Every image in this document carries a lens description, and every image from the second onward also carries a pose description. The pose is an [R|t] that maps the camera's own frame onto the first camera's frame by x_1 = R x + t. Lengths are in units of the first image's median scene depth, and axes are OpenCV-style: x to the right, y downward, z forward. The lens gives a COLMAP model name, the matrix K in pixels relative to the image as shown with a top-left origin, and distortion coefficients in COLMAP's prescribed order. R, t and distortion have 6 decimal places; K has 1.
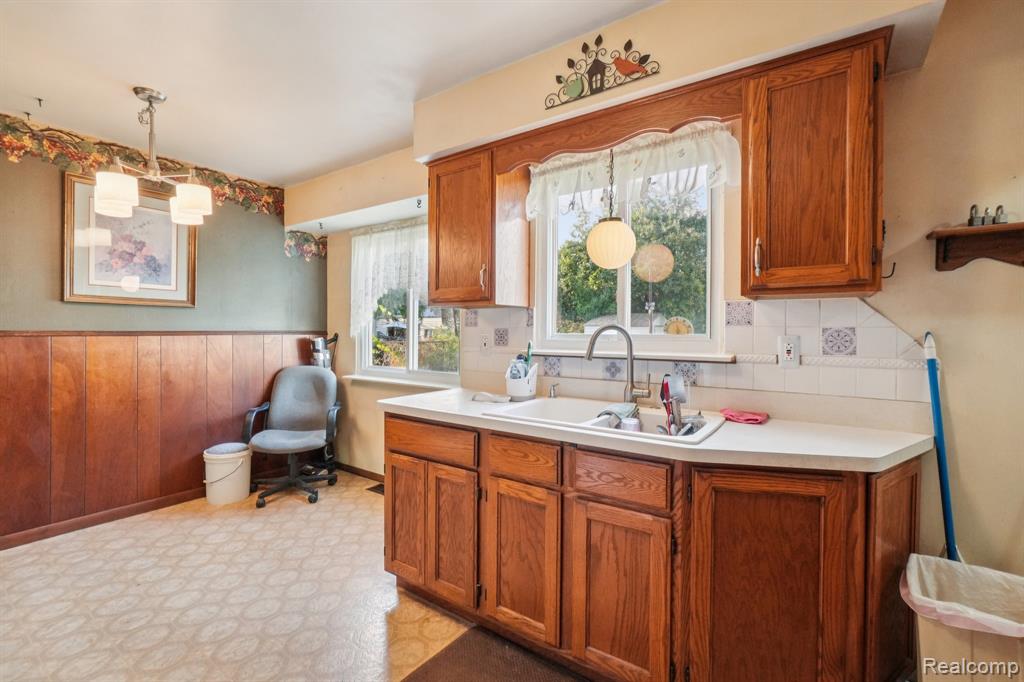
lens RADIAL K [[454.4, 0, 510.6], [0, 454.4, 332.4], [0, 0, 1]] dist [-0.000605, 0.000122]
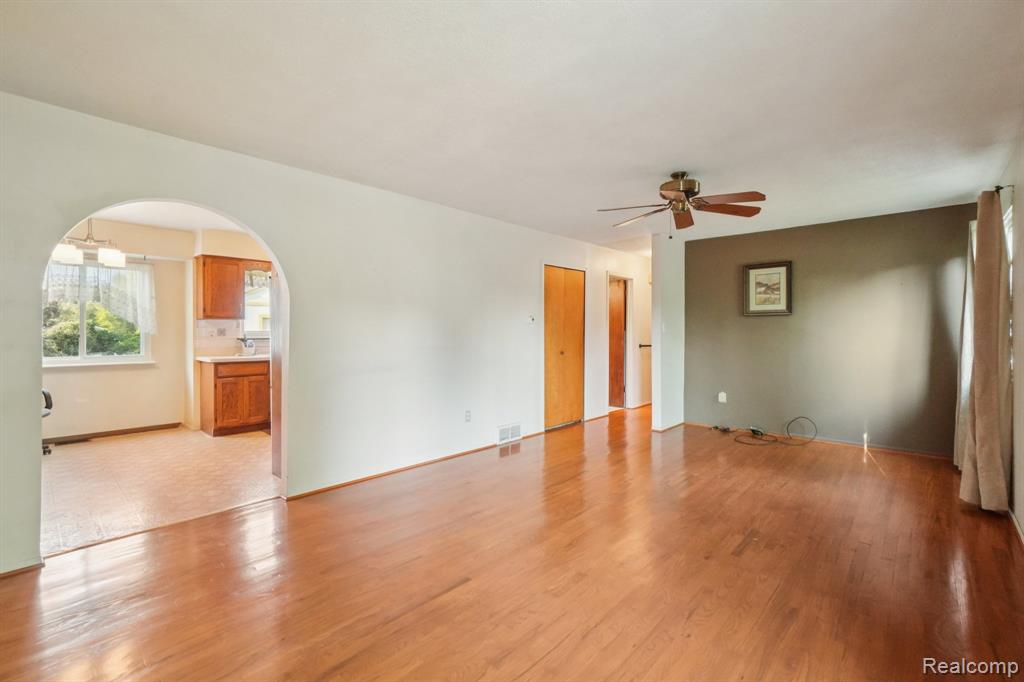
lens RADIAL K [[458.1, 0, 520.7], [0, 458.1, 333.8], [0, 0, 1]] dist [0.000526, 0.000050]
pose [[0.118426, -0.011203, 0.992900, -2.169991], [0.003926, 0.999934, 0.010814, -0.001393], [-0.992955, 0.002618, 0.118462, -0.792173]]
